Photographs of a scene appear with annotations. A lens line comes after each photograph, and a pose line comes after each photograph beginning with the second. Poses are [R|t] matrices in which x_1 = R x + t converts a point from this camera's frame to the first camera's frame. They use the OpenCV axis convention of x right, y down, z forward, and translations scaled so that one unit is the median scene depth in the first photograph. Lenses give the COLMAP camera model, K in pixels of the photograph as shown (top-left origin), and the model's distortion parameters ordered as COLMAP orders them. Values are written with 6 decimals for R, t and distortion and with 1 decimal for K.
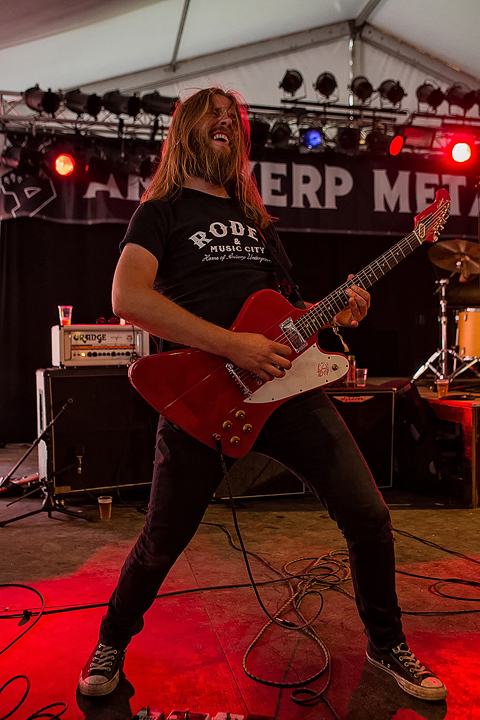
lens RADIAL K [[612.7, 0, 225.8], [0, 612.7, 359.6], [0, 0, 1]] dist [-0.016886, -0.058744]
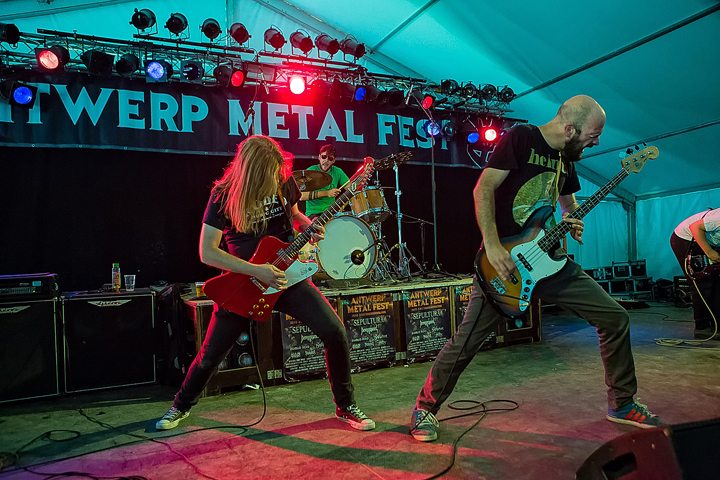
lens RADIAL K [[527.8, 0, 361.2], [0, 527.8, 241.4], [0, 0, 1]] dist [-0.096444, 0.056311]
pose [[0.965646, -0.025727, 0.258583, 0.226383], [0.038642, 0.998240, -0.044985, 0.007330], [-0.256970, 0.053432, 0.964941, 0.011239]]
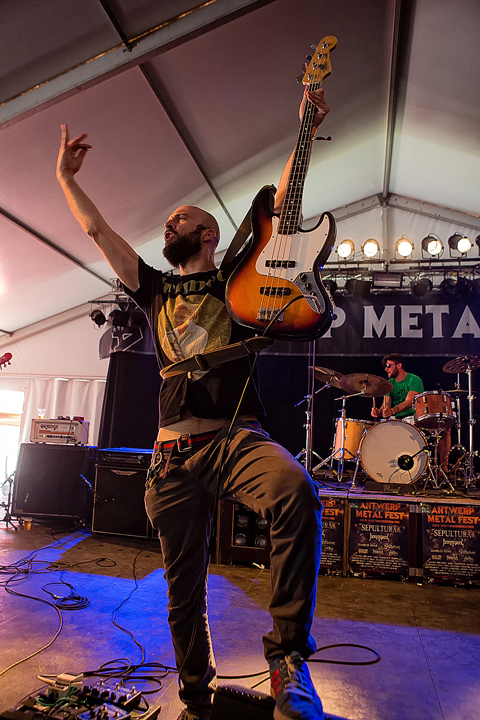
lens RADIAL K [[493.5, 0, 239.0], [0, 493.5, 359.1], [0, 0, 1]] dist [-0.091175, 0.046065]
pose [[0.893588, -0.020272, -0.448431, 0.473356], [-0.061658, 0.983968, -0.167347, -0.014422], [0.444634, 0.177188, 0.878012, 0.001370]]
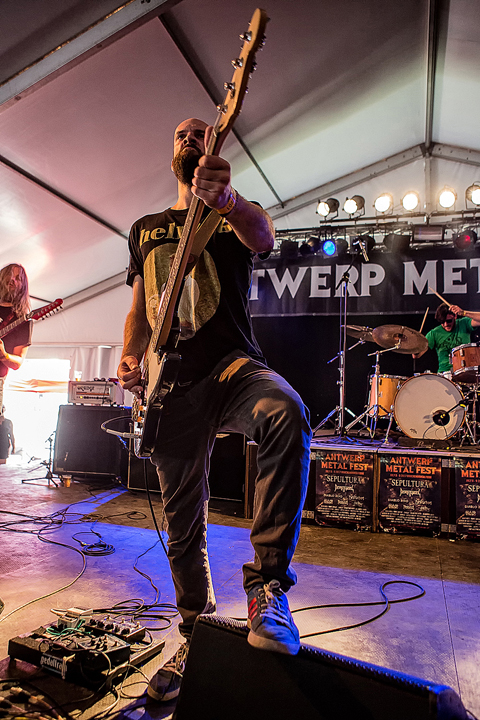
lens RADIAL K [[493.5, 0, 238.2], [0, 493.5, 359.3], [0, 0, 1]] dist [-0.091175, 0.046065]
pose [[0.844058, -0.008107, -0.536191, 0.491168], [-0.054667, 0.993376, -0.101075, 0.000082], [0.533459, 0.114625, 0.838023, 0.023482]]
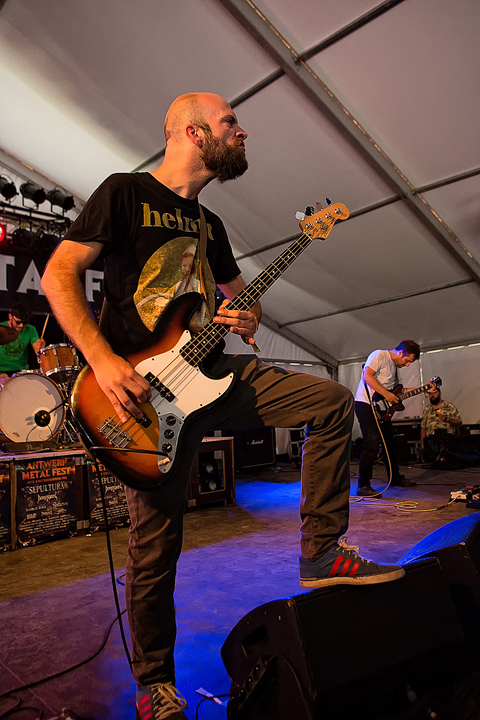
lens RADIAL K [[527.8, 0, 240.5], [0, 527.8, 361.3], [0, 0, 1]] dist [-0.096444, 0.056311]
pose [[0.851630, 0.021577, 0.523699, 0.268070], [0.041212, 0.993302, -0.107945, 0.006285], [-0.522521, 0.113512, 0.845037, 0.009077]]
